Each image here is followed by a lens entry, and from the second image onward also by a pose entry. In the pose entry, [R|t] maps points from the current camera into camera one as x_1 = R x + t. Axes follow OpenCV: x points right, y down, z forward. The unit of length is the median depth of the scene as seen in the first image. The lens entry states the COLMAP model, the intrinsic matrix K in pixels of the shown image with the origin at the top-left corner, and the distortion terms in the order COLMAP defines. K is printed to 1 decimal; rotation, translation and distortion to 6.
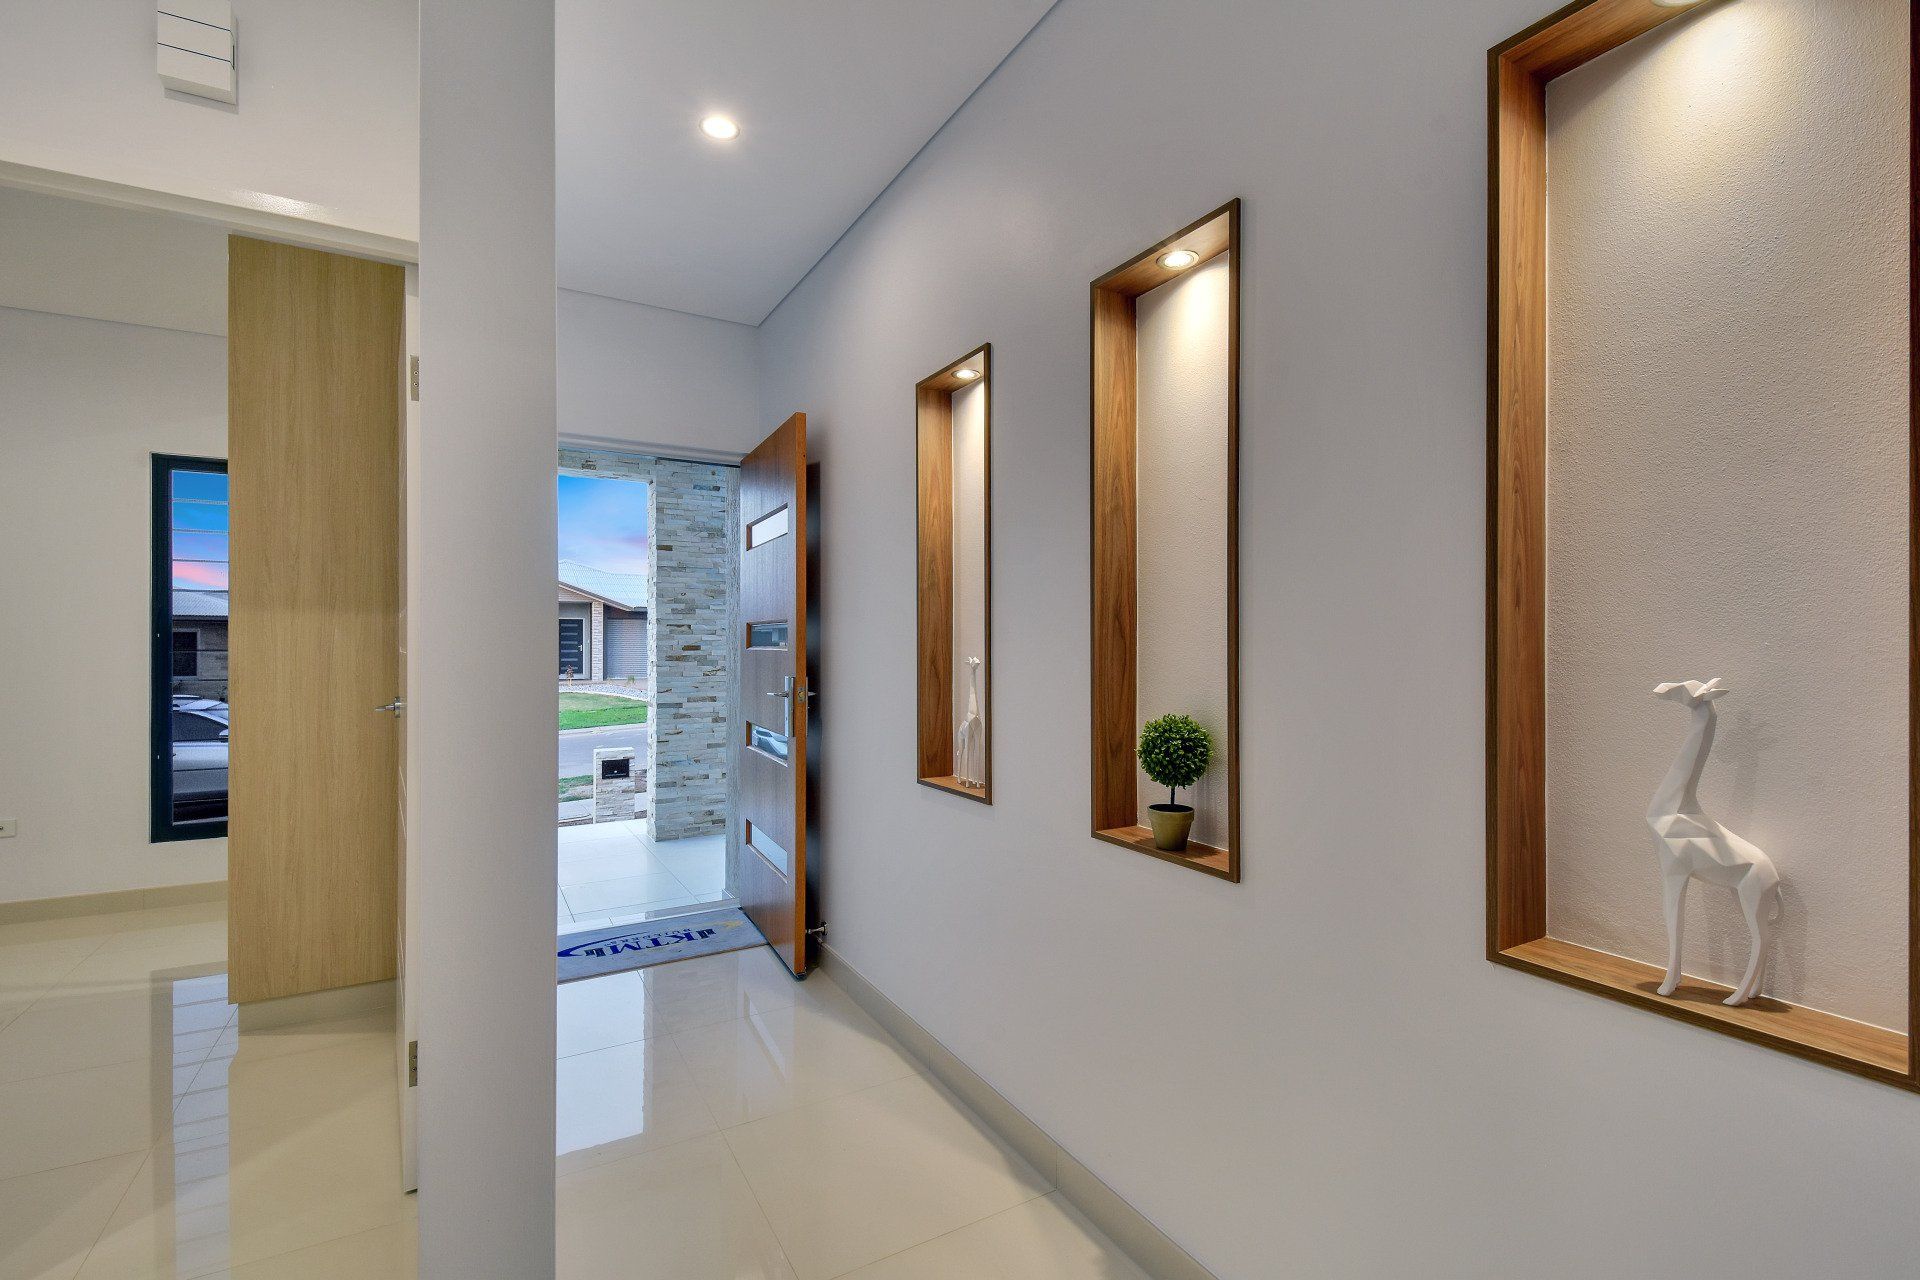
lens RADIAL K [[843.6, 0, 959.7], [0, 843.6, 643.3], [0, 0, 1]] dist [0.000487, -0.000080]
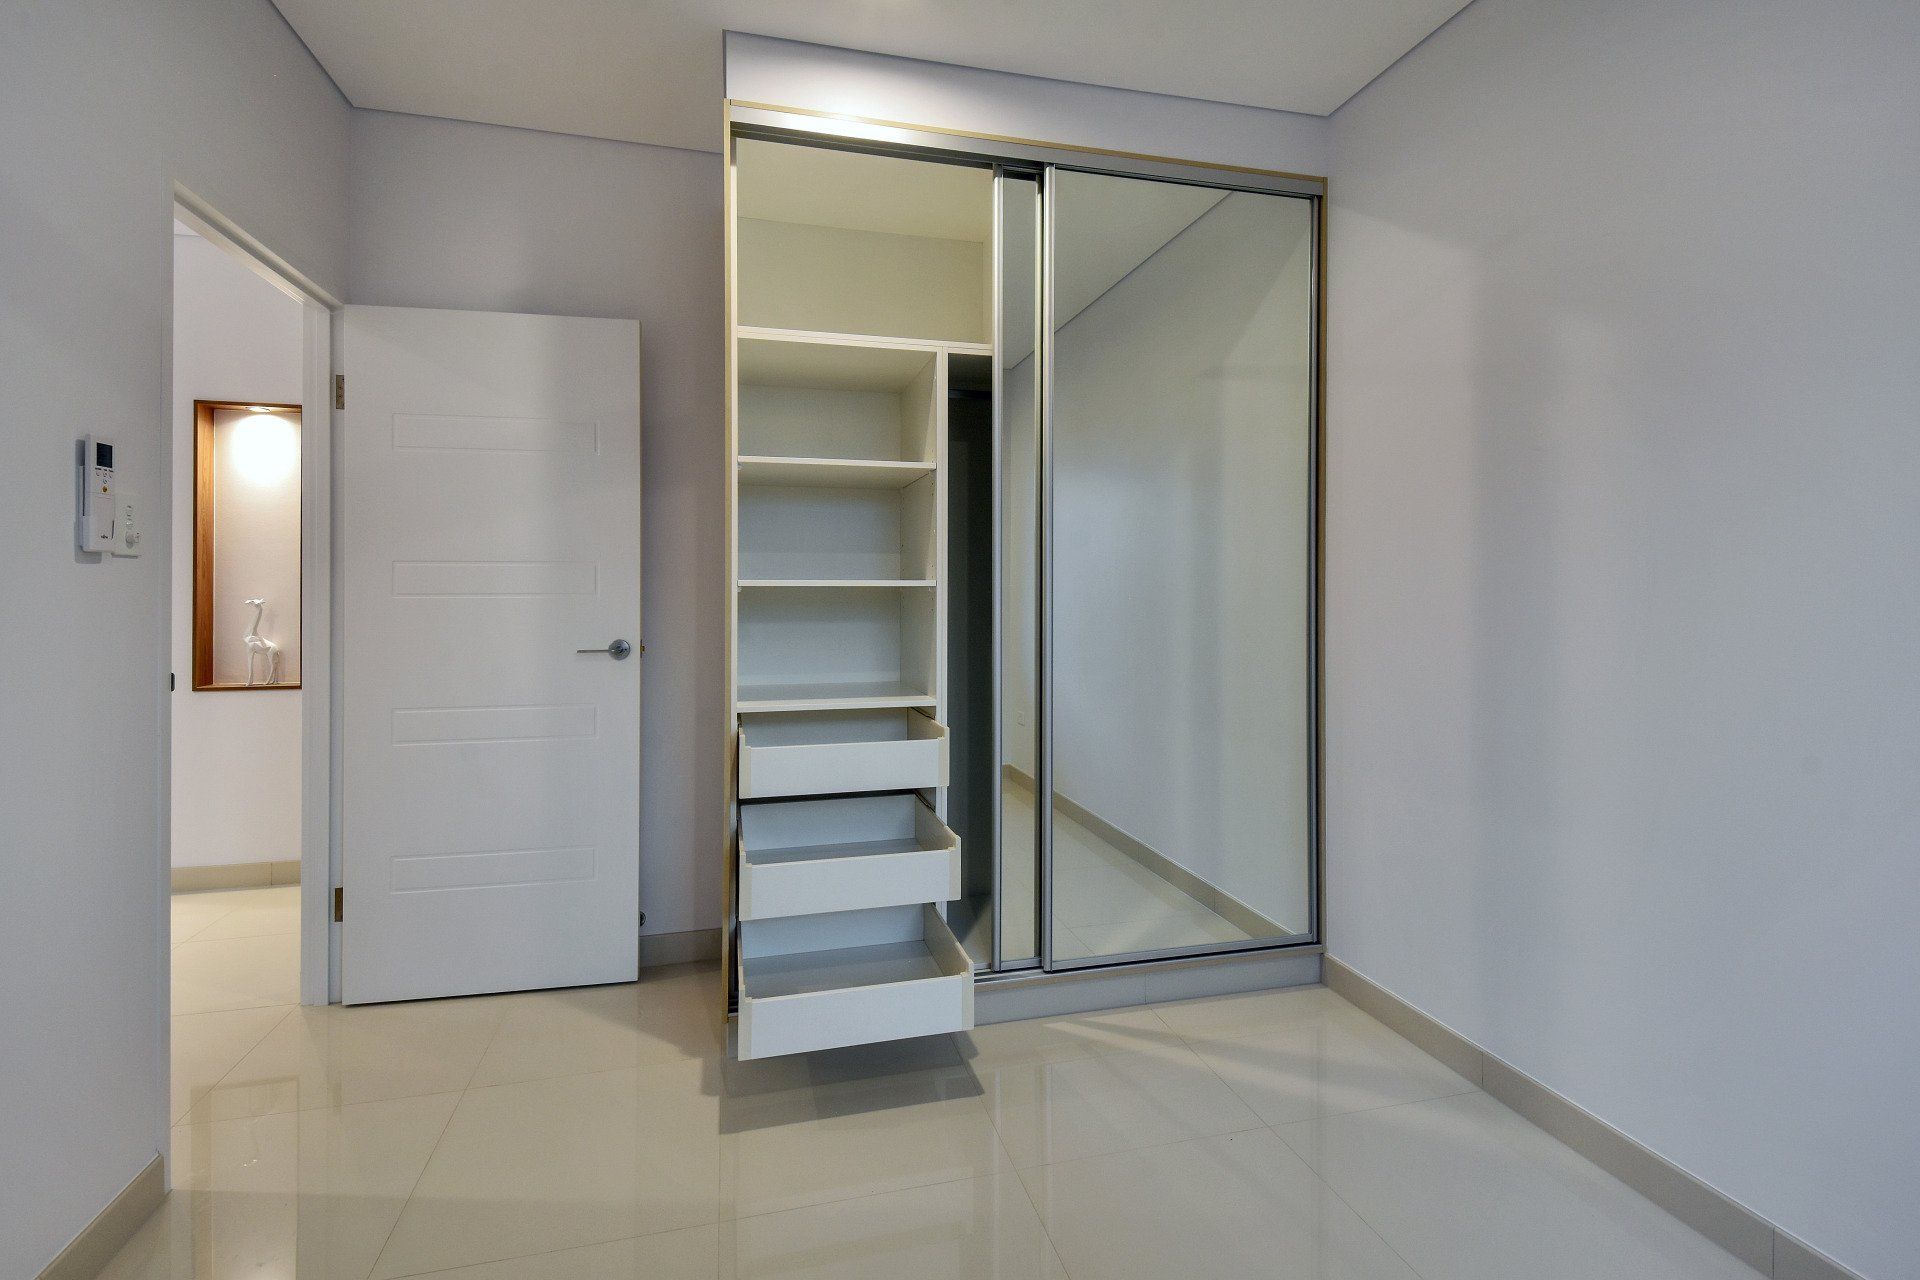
lens RADIAL K [[843.6, 0, 941.0], [0, 843.6, 591.6], [0, 0, 1]] dist [0.000487, -0.000080]
pose [[0.270236, 0.001324, 0.962793, -1.670641], [-0.001128, 0.999999, -0.001059, 0.008833], [-0.962793, -0.000799, 0.270238, -2.566961]]
